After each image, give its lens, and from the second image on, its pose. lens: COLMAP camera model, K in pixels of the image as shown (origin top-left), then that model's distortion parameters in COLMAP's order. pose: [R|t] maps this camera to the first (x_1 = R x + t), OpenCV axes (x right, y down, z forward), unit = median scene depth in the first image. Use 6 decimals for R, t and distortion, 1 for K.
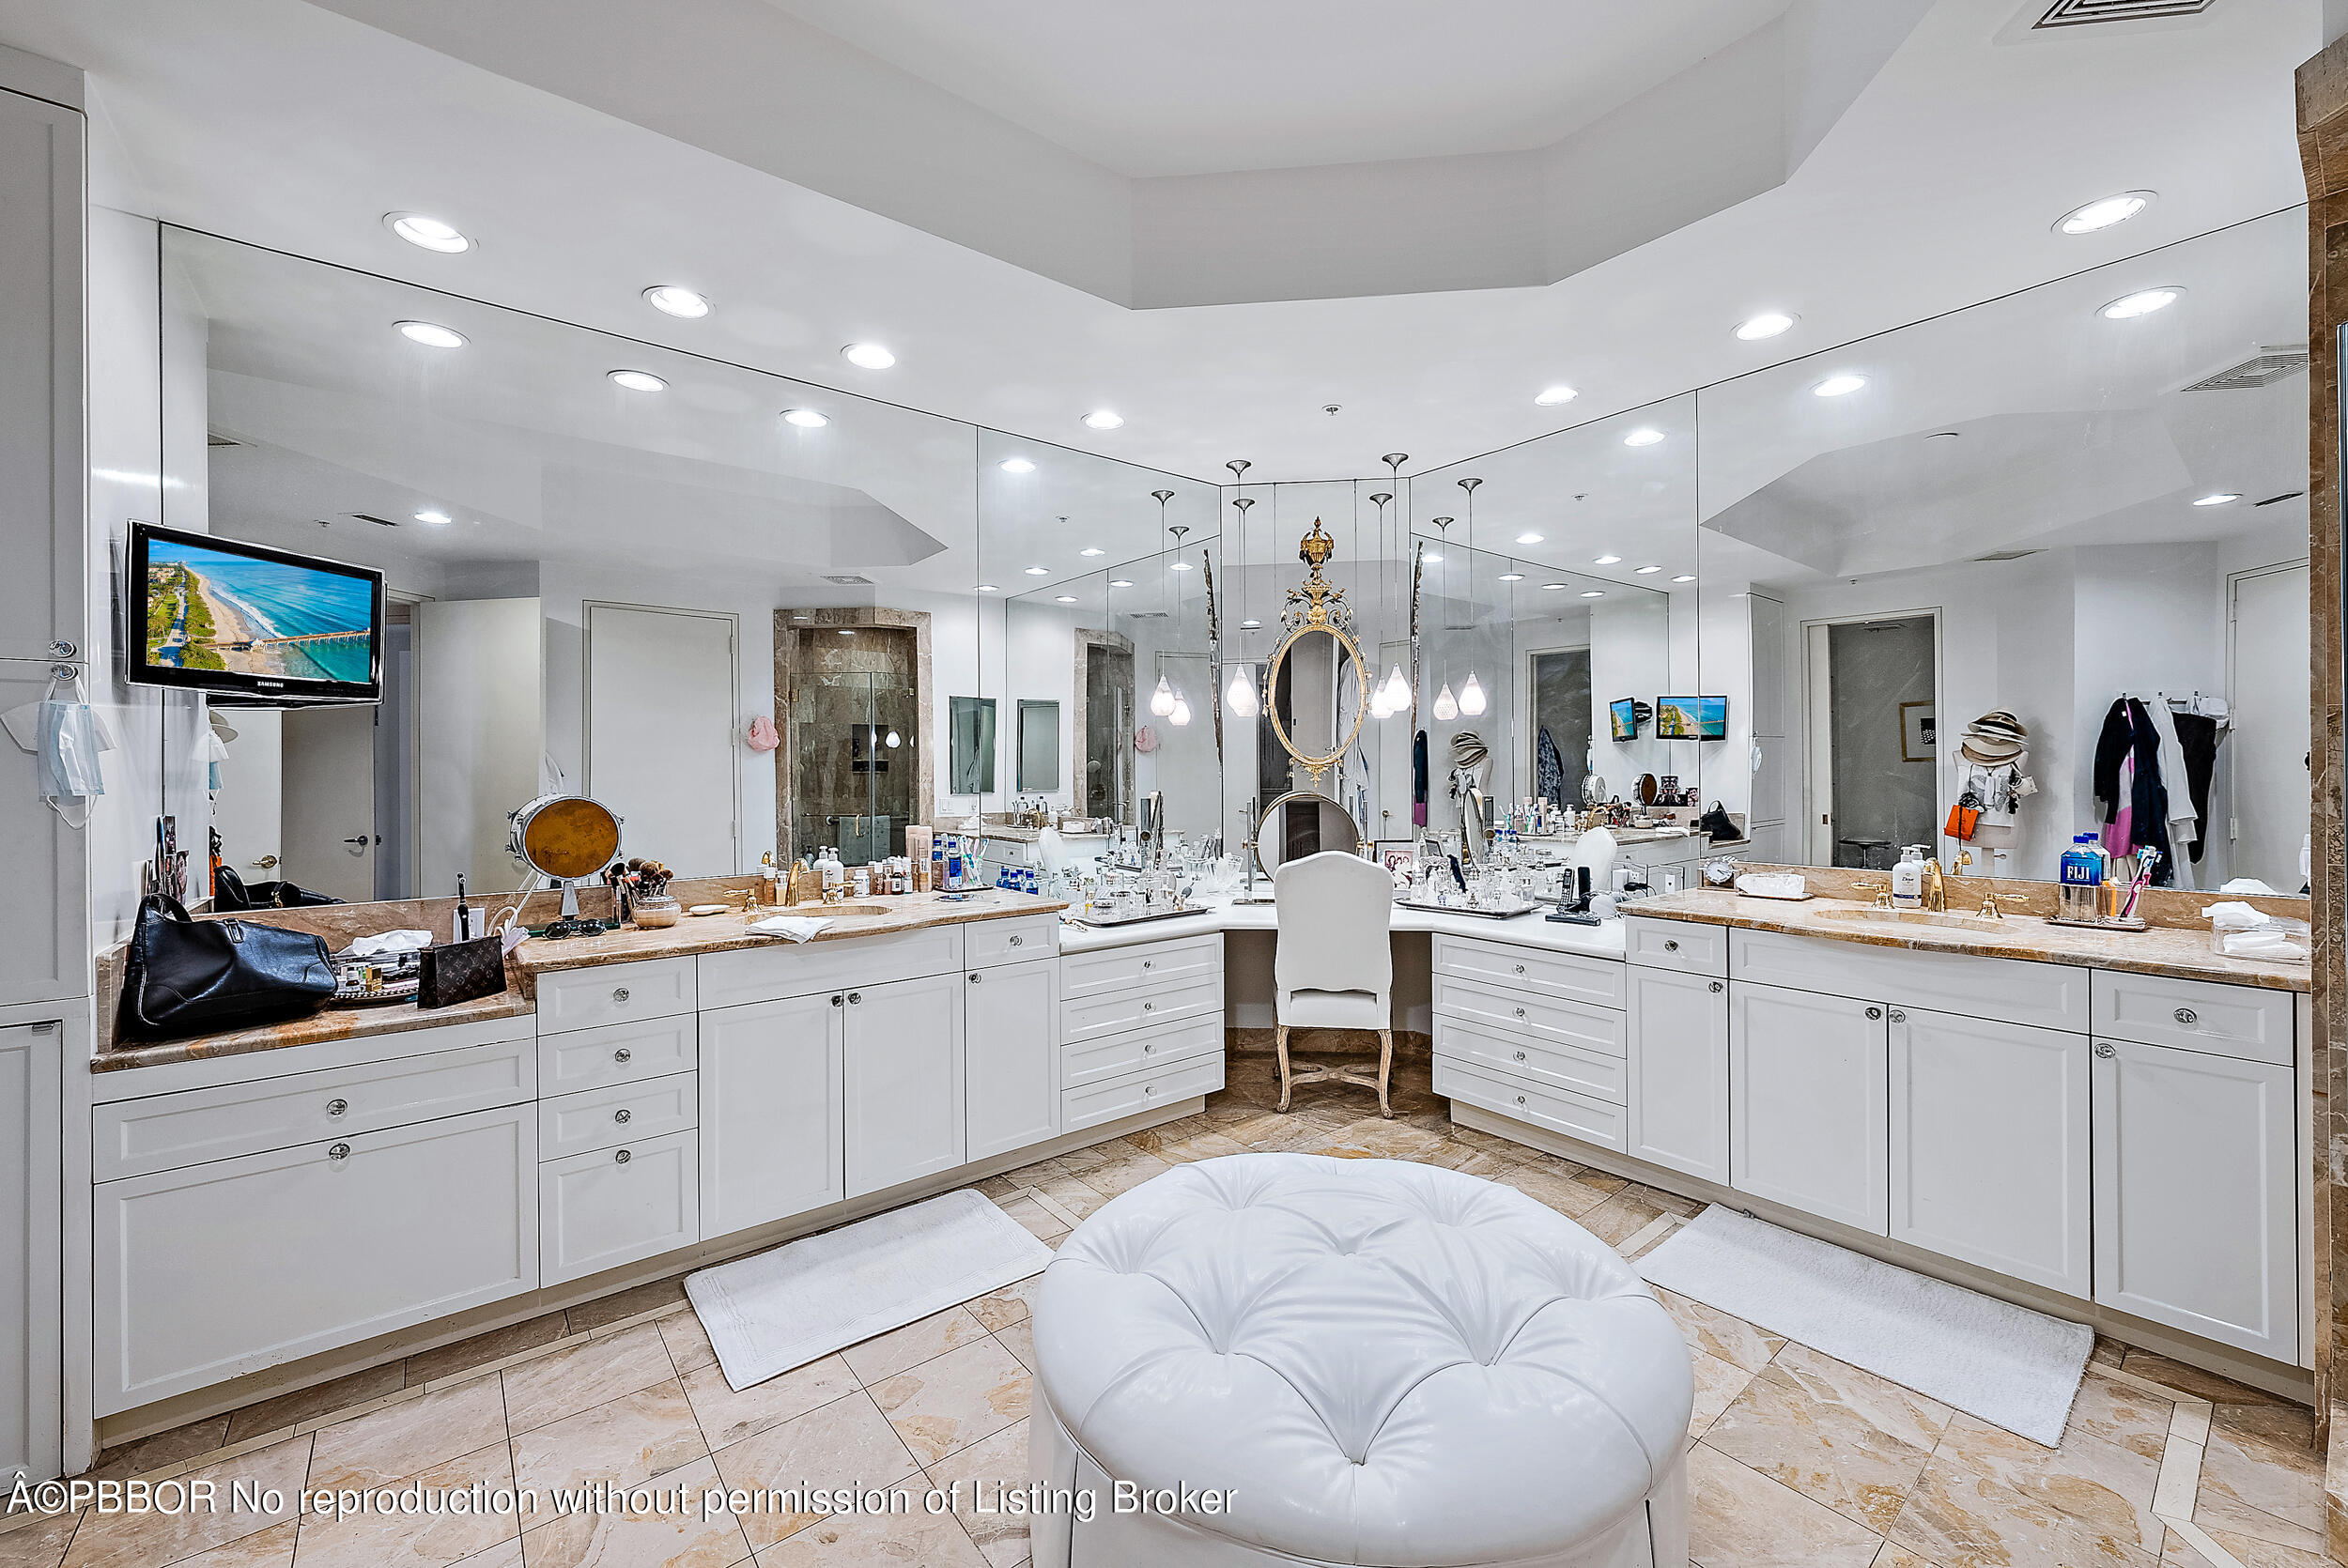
lens RADIAL K [[940.8, 0, 1177.5], [0, 940.8, 773.6], [0, 0, 1]] dist [-0.000645, 0.000200]
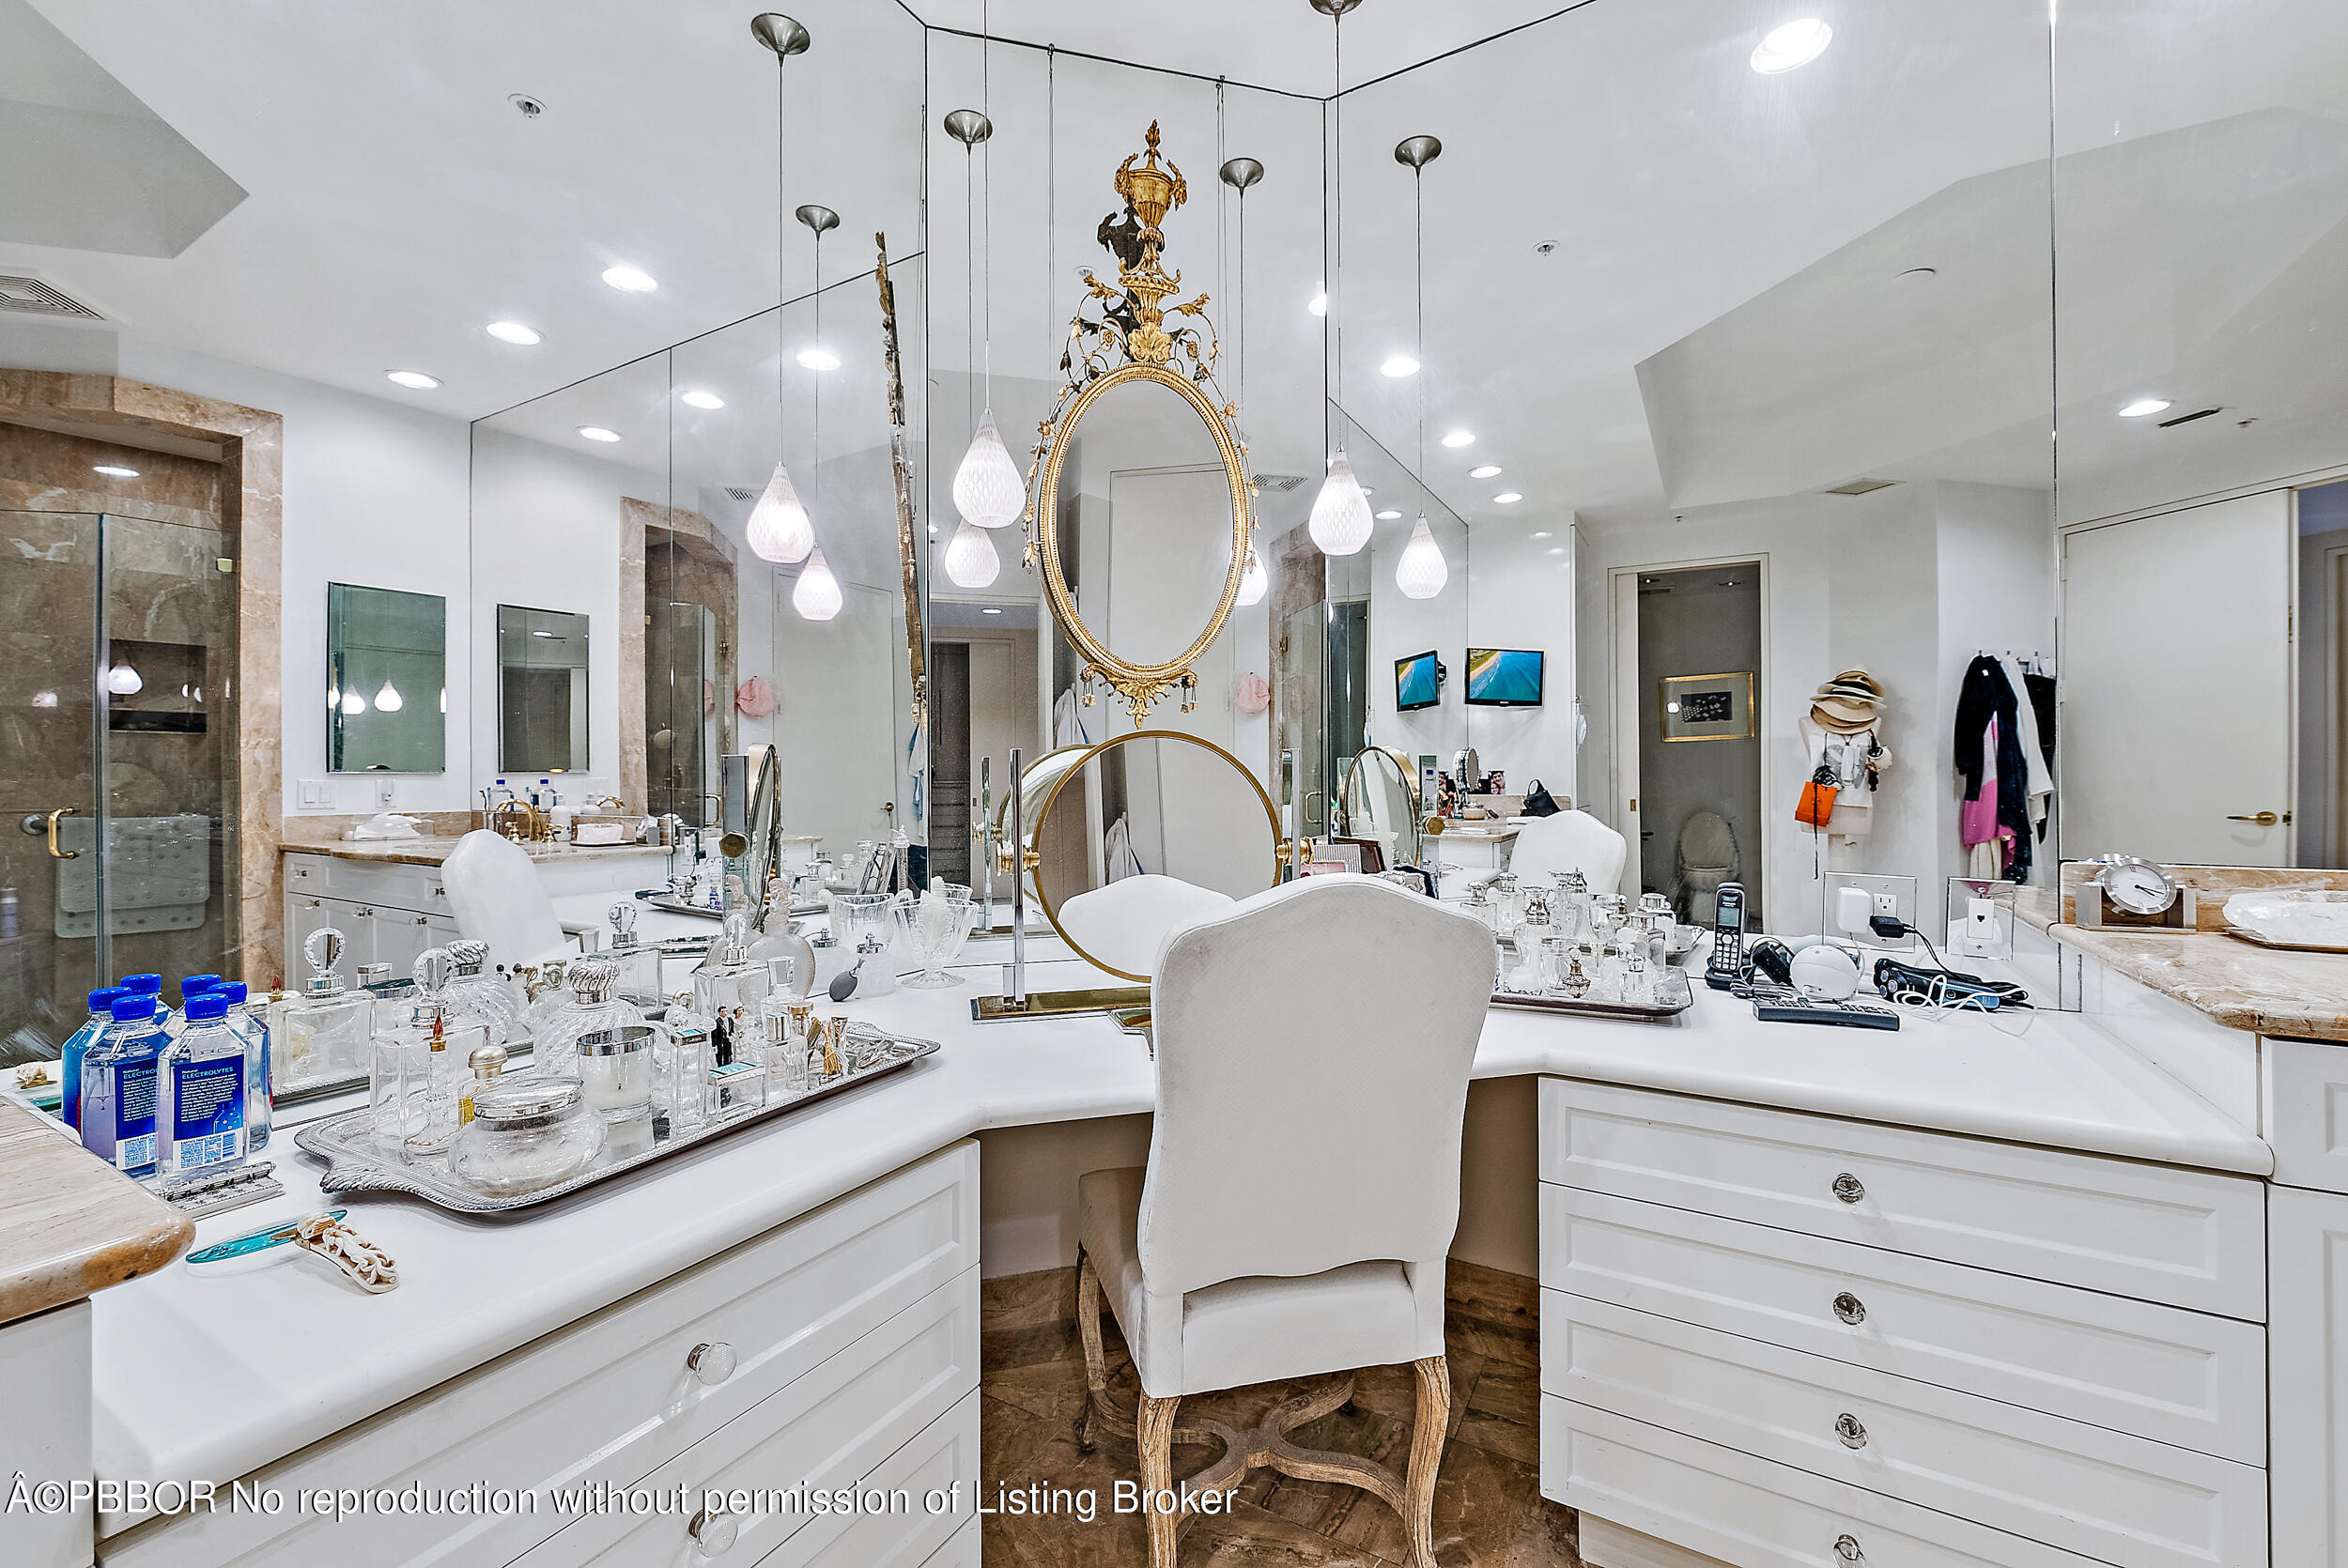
lens RADIAL K [[982.9, 0, 1193.9], [0, 982.9, 766.6], [0, 0, 1]] dist [0.000655, 0.000279]
pose [[0.929723, 0.000858, 0.368259, -0.003740], [0.002515, 0.999959, -0.008680, 0.026938], [-0.368252, 0.008996, 0.929683, 0.398084]]
